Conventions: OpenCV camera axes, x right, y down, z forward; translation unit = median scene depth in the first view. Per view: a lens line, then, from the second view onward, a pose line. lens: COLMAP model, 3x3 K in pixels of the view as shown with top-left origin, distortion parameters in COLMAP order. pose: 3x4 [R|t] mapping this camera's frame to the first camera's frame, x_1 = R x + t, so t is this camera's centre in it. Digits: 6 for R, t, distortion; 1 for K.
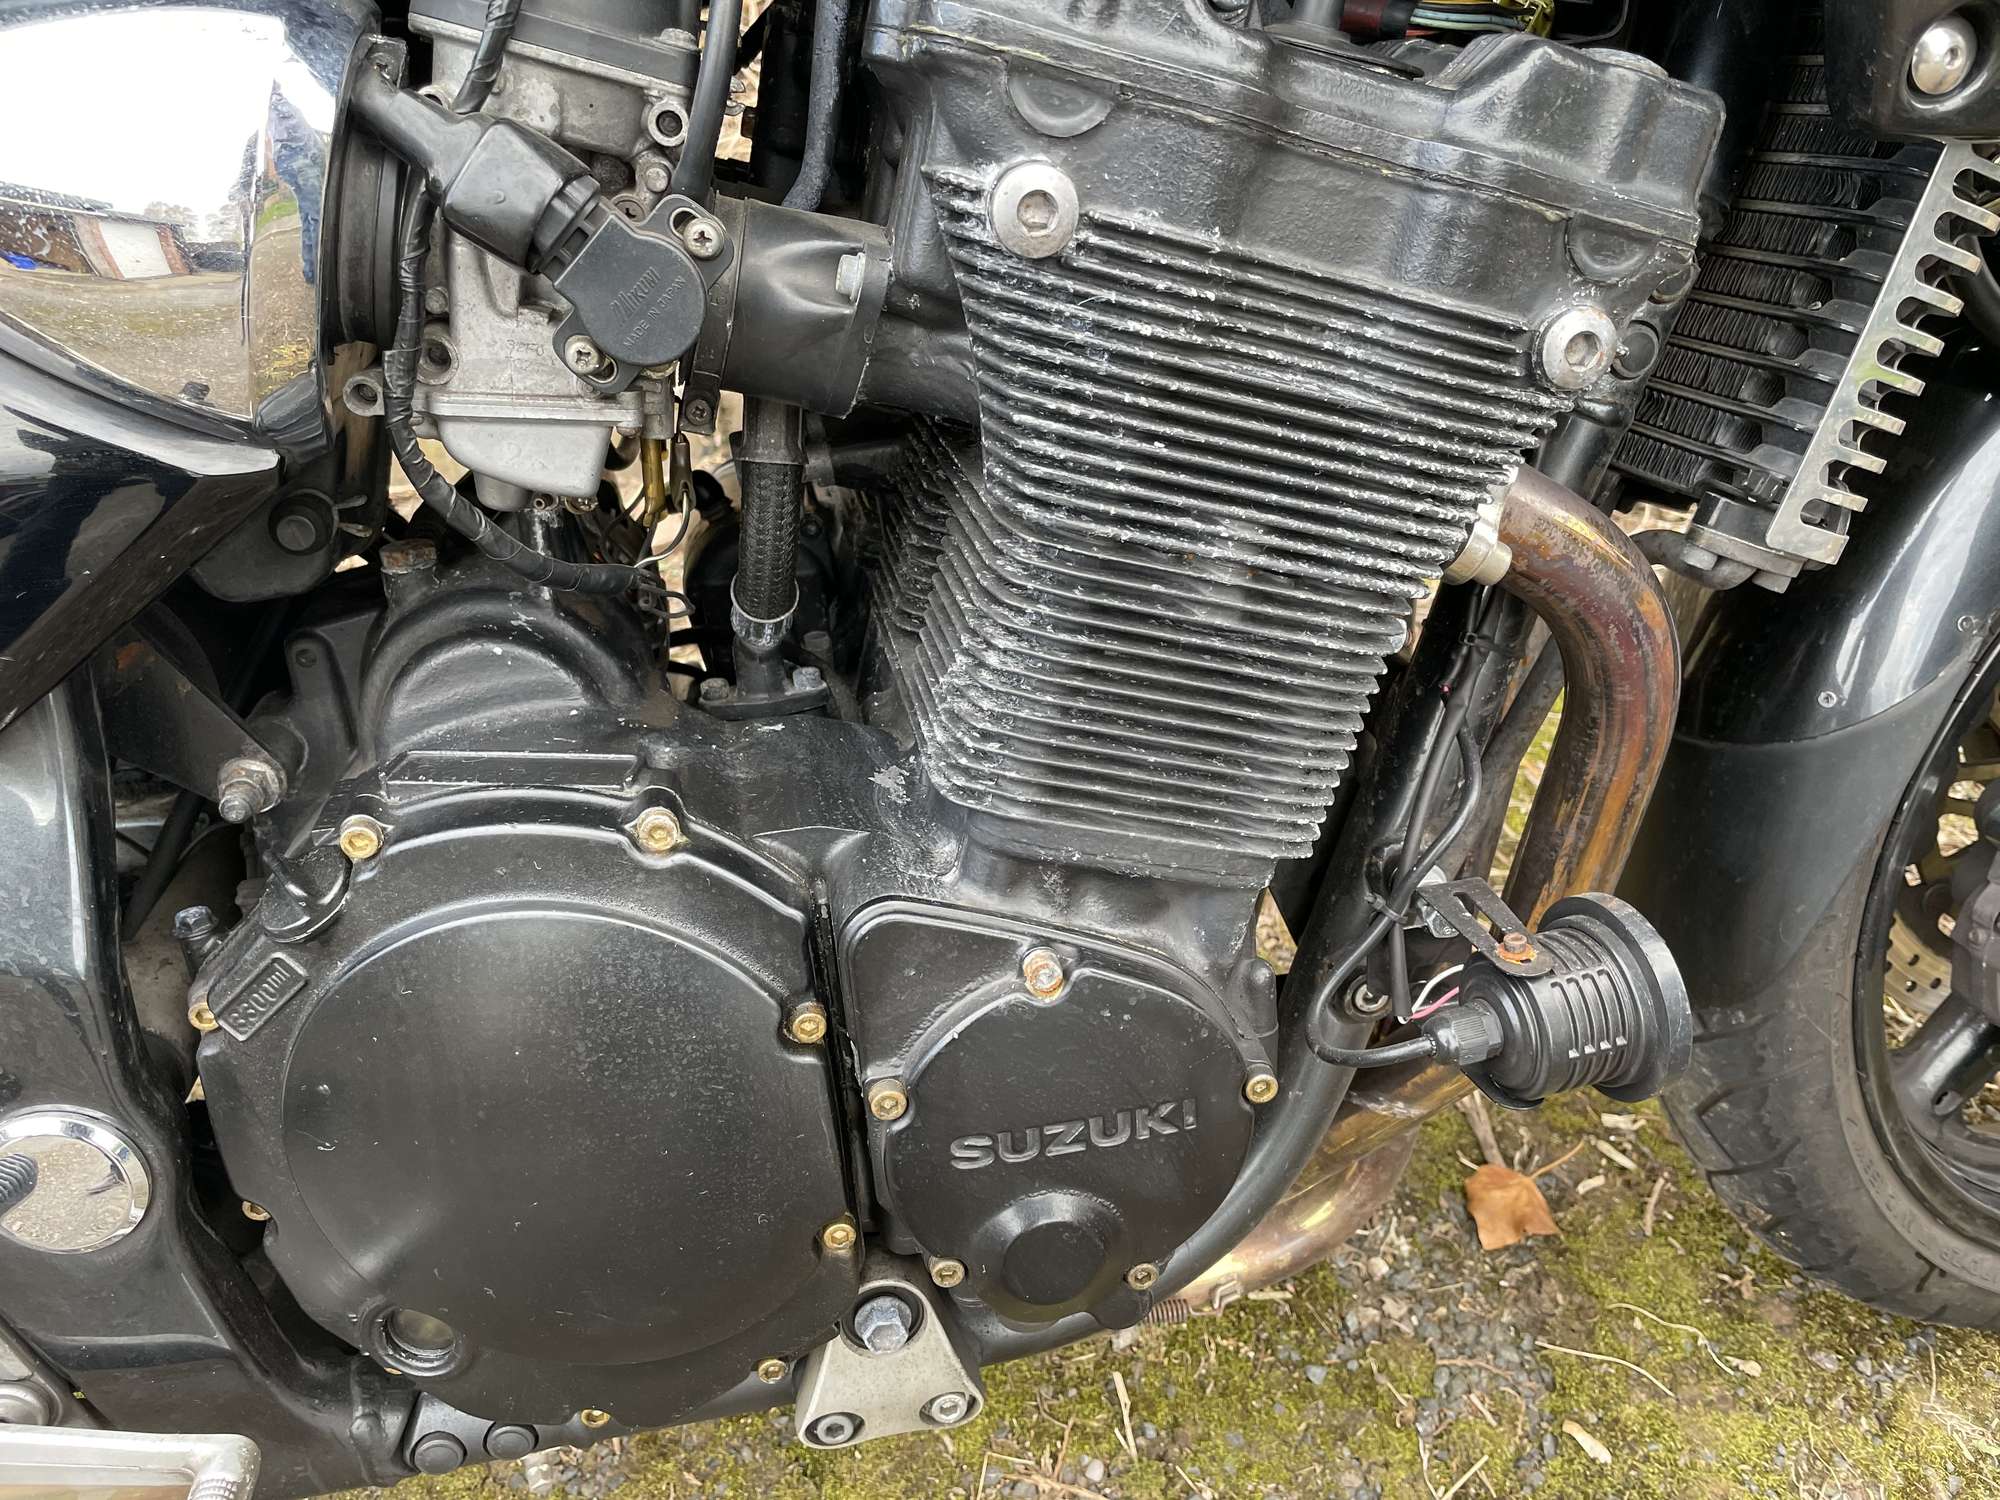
lens RADIAL K [[1525.7, 0, 997.8], [0, 1525.7, 729.3], [0, 0, 1]] dist [0.076133, -0.107529]
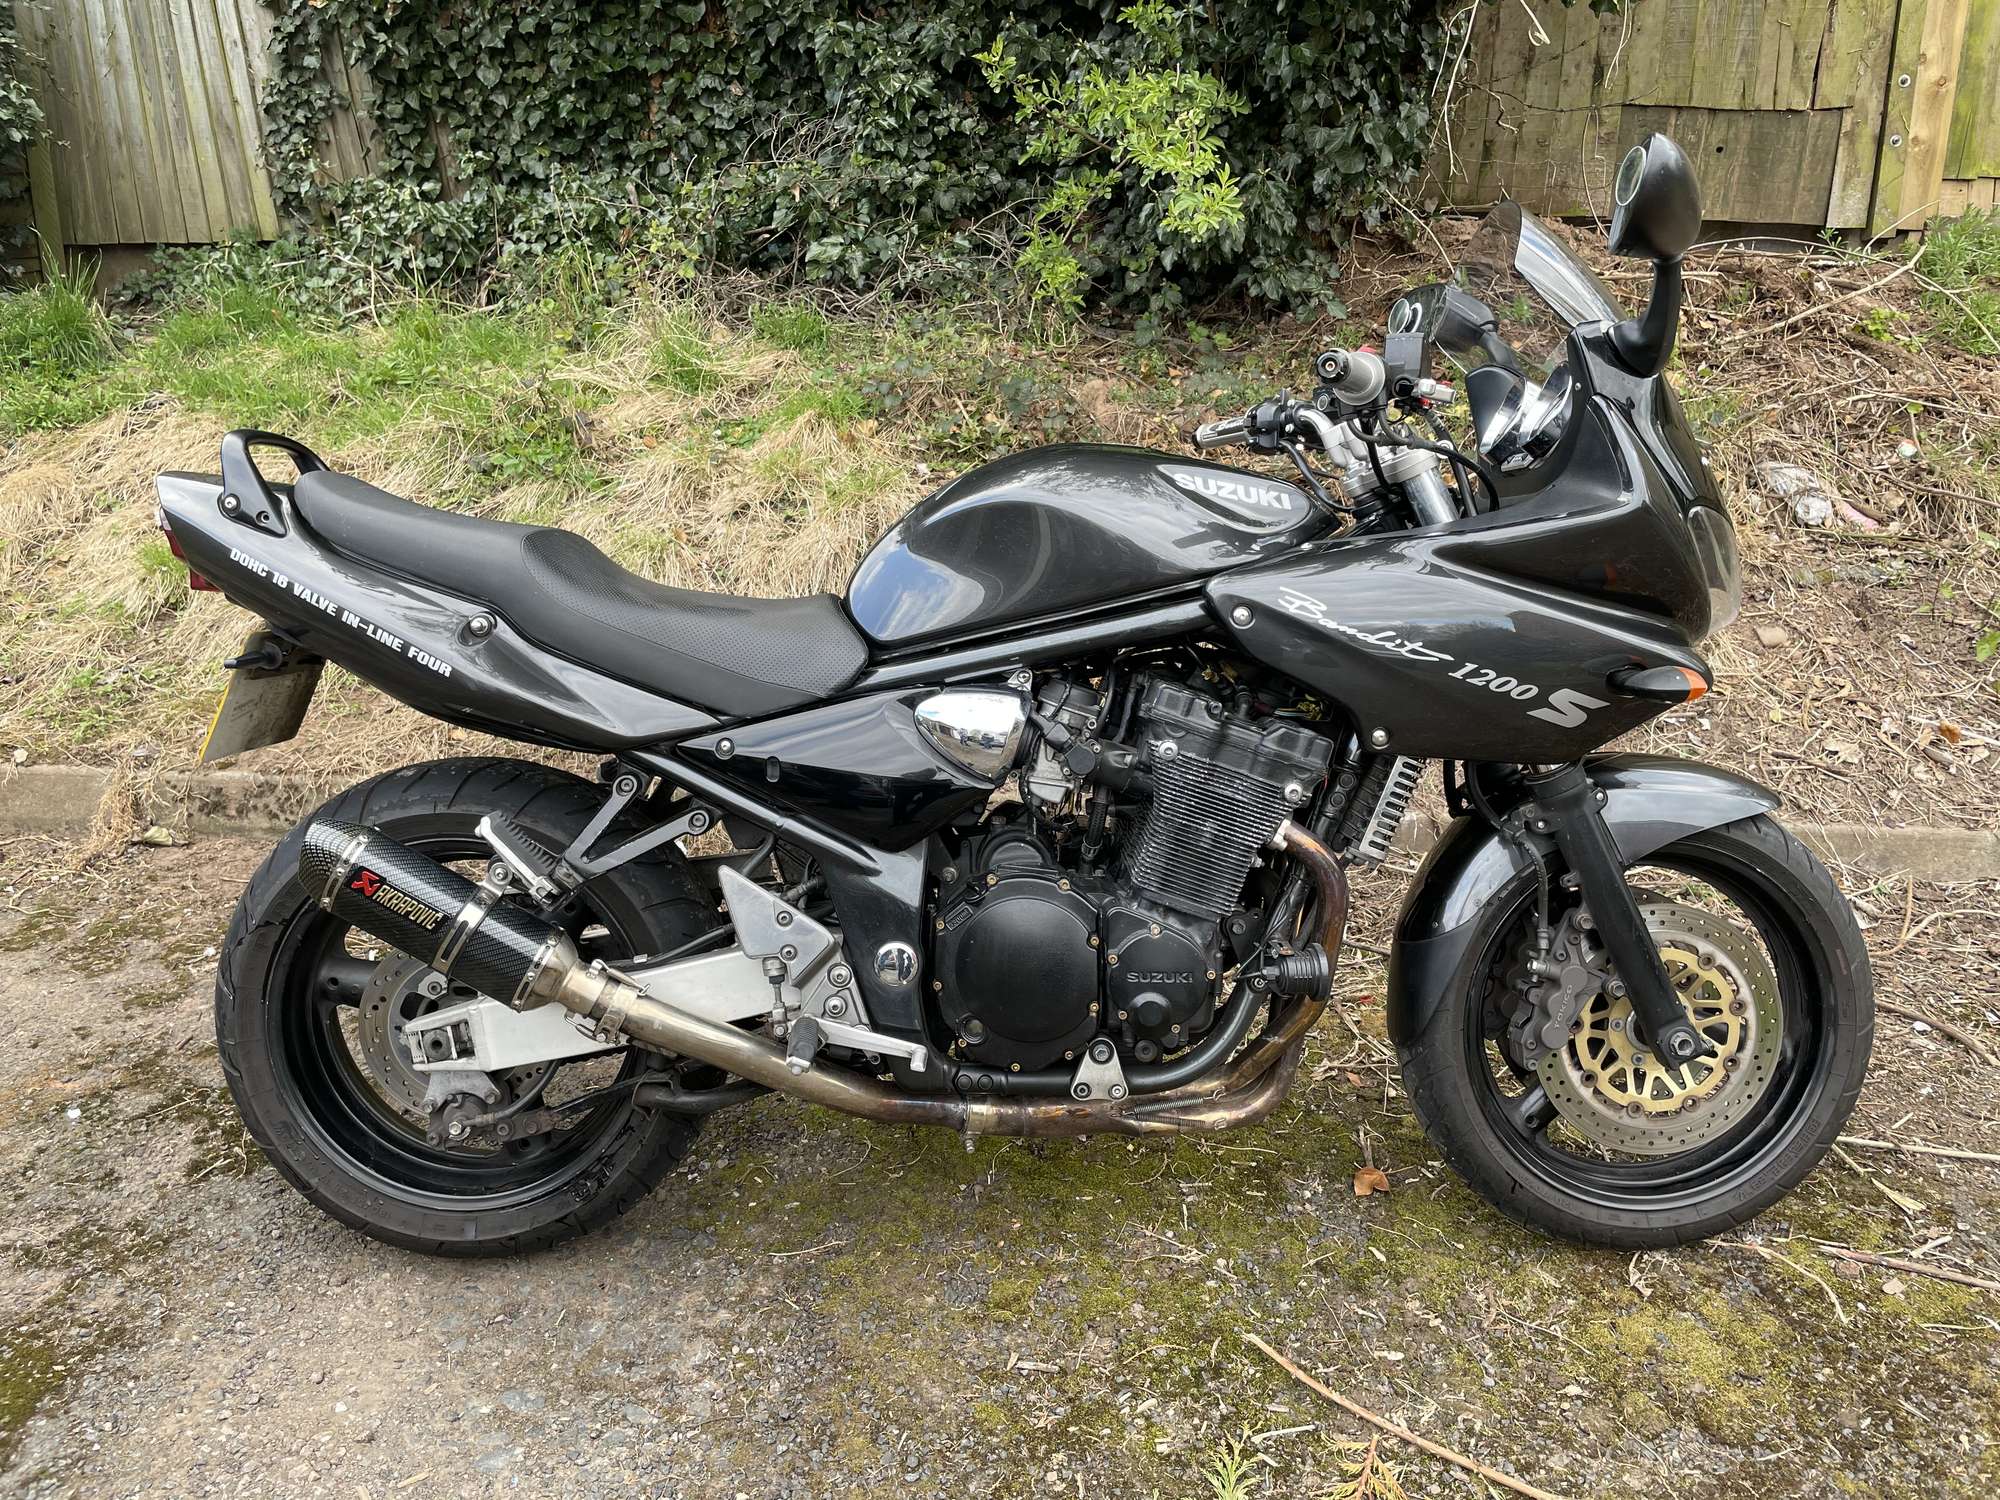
lens RADIAL K [[1525.7, 0, 999.0], [0, 1525.7, 746.5], [0, 0, 1]] dist [0.076133, -0.107529]
pose [[0.981092, 0.095906, -0.168110, 0.271628], [-0.139074, 0.953407, -0.267719, 0.885003], [0.134602, 0.286037, 0.948718, -3.188074]]
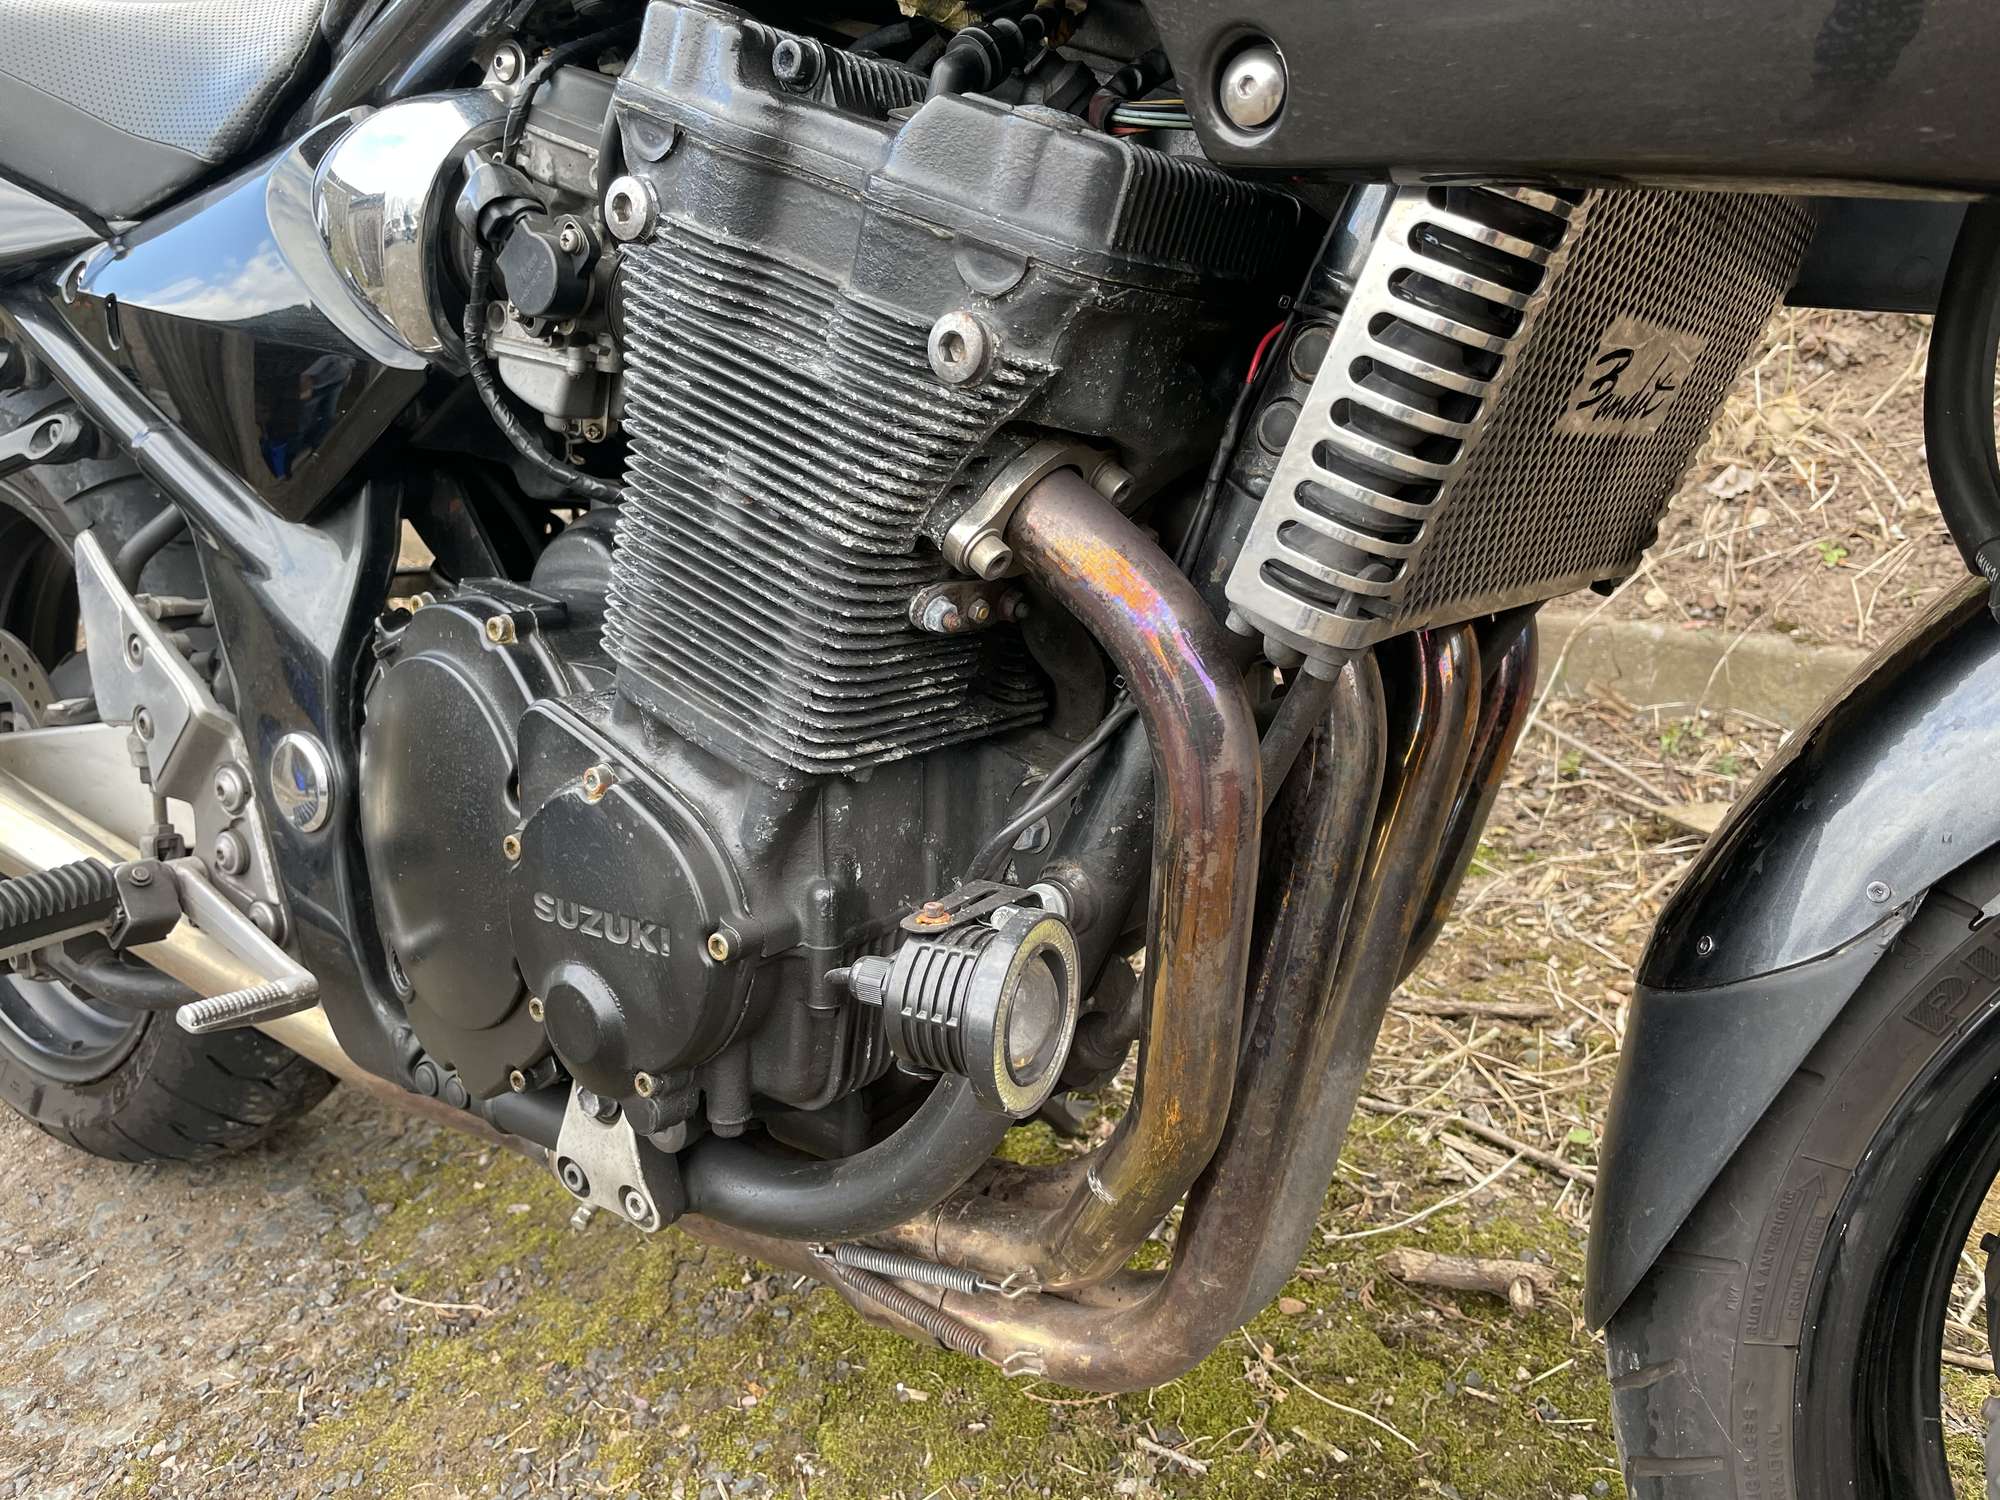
lens RADIAL K [[1525.7, 0, 1002.5], [0, 1525.7, 739.7], [0, 0, 1]] dist [0.076133, -0.107529]
pose [[0.706998, 0.229531, -0.668932, 1.233269], [-0.349658, 0.935620, -0.048515, 0.073056], [0.614731, 0.268198, 0.741739, 0.241480]]
